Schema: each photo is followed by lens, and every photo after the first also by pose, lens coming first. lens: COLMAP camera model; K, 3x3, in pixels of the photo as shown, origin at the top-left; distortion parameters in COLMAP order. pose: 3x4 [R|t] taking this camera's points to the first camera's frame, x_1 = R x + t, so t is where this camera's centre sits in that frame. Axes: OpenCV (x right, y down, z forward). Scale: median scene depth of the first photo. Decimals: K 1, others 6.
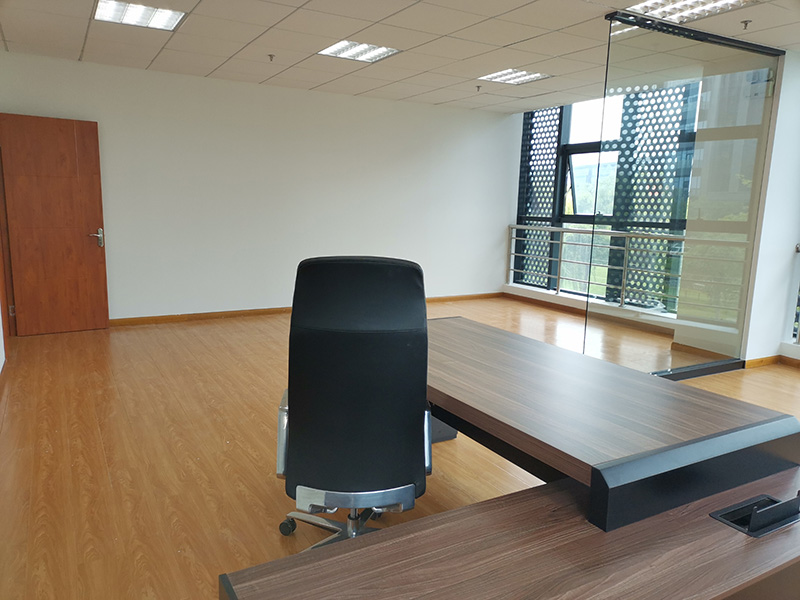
lens RADIAL K [[599.7, 0, 396.5], [0, 599.7, 300.9], [0, 0, 1]] dist [0.049917, -0.033026]
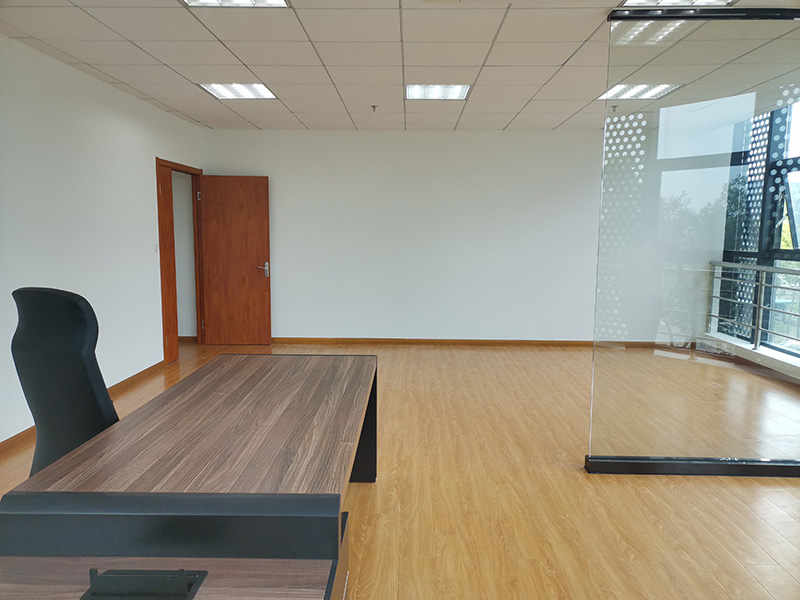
lens RADIAL K [[599.7, 0, 396.5], [0, 599.7, 300.9], [0, 0, 1]] dist [0.049917, -0.033026]
pose [[0.856168, 0.043421, -0.514870, 0.265555], [-0.072373, 0.996717, -0.036291, -0.012467], [0.511604, 0.068334, 0.856500, 0.075659]]
